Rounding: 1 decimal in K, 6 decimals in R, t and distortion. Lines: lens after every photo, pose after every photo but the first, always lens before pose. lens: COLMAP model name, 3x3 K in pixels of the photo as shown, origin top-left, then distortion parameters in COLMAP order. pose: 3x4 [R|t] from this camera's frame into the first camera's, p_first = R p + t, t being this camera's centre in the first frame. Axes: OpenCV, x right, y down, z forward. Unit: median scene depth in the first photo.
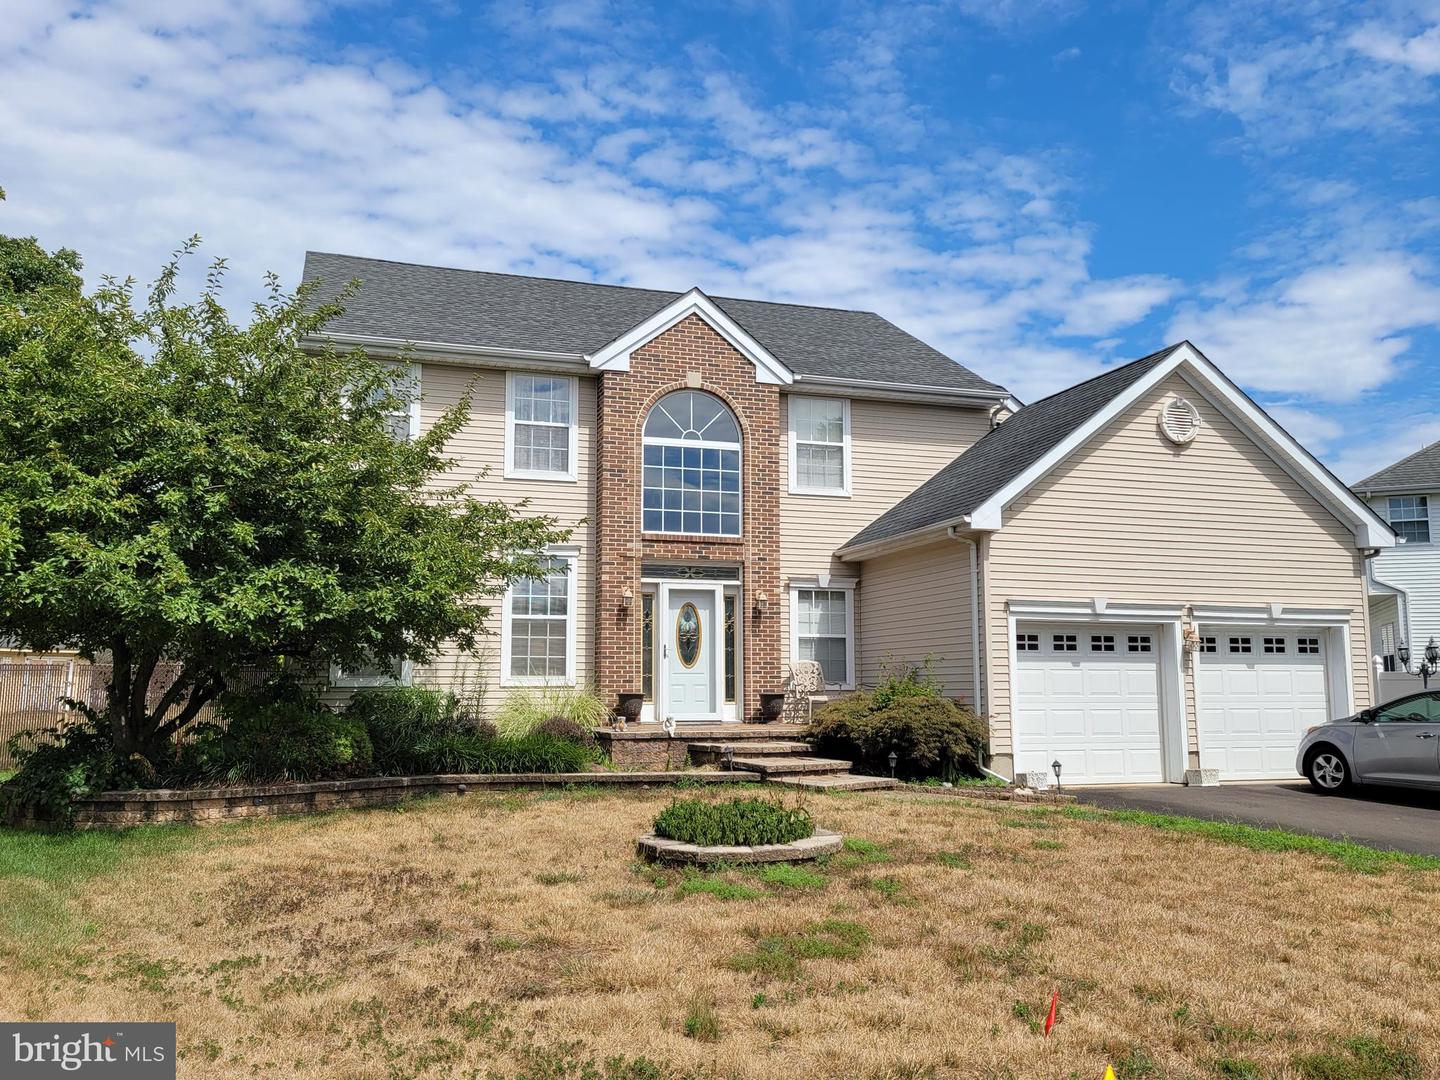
lens RADIAL K [[1098.3, 0, 720.0], [0, 1098.3, 540.0], [0, 0, 1]] dist [0.051117, 0.002388]
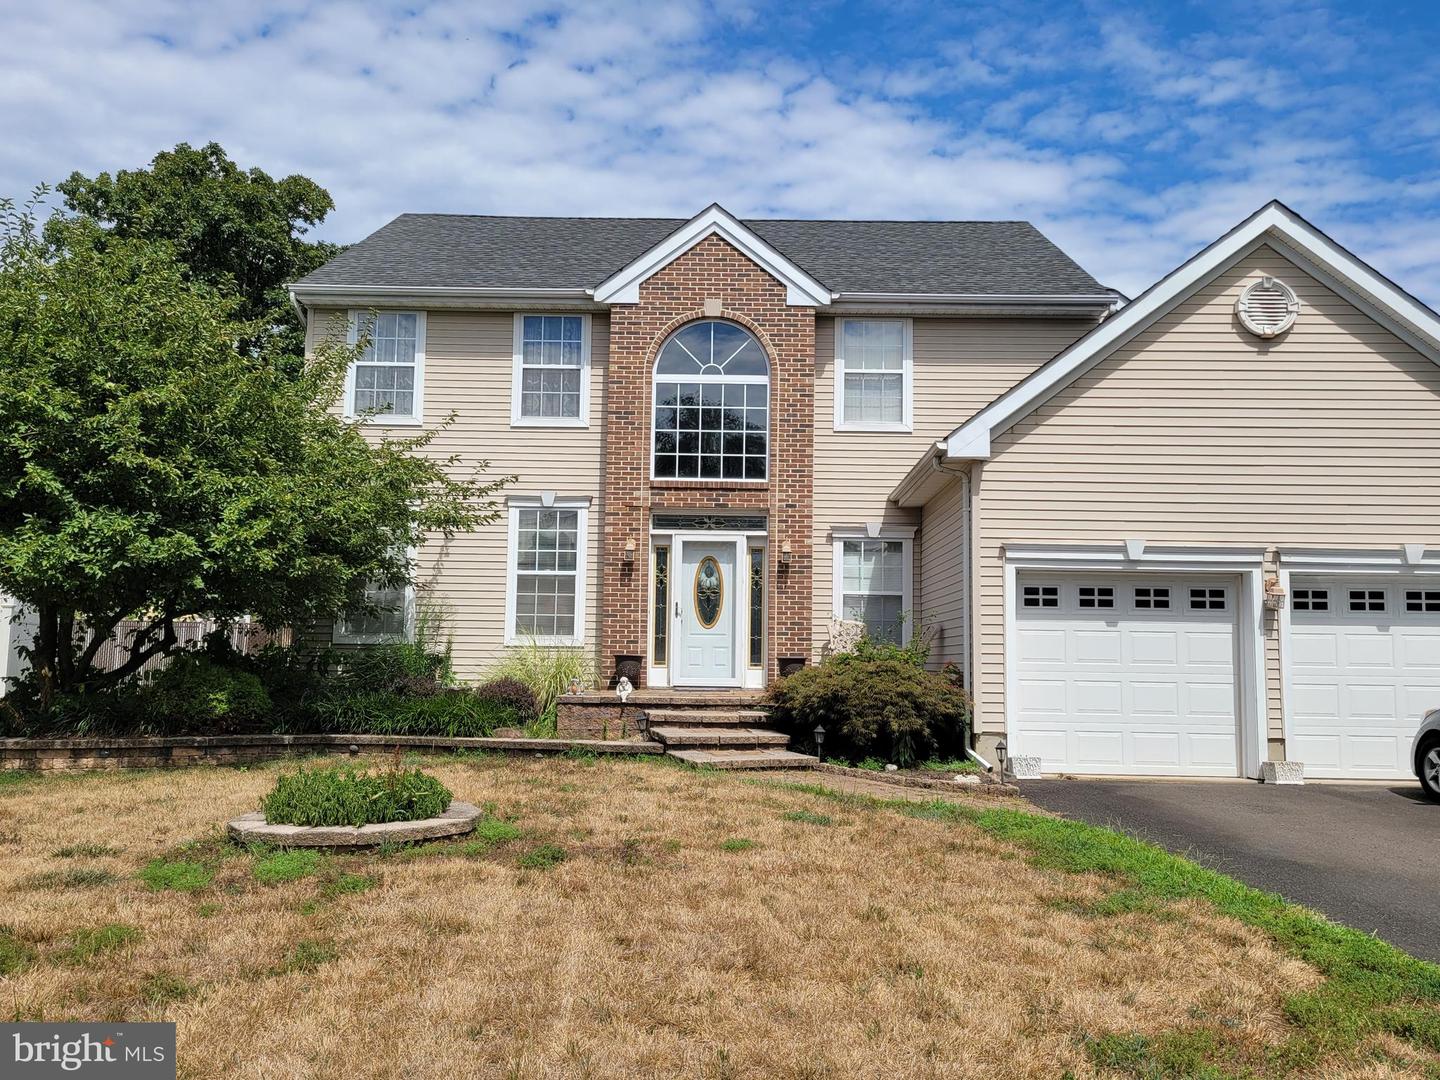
lens RADIAL K [[1119.6, 0, 720.0], [0, 1119.6, 540.0], [0, 0, 1]] dist [0.044684, -0.004918]
pose [[0.955707, -0.016601, -0.293850, 0.257616], [0.025021, 0.999376, 0.024918, 0.021710], [0.293253, -0.031167, 0.955527, 0.128412]]
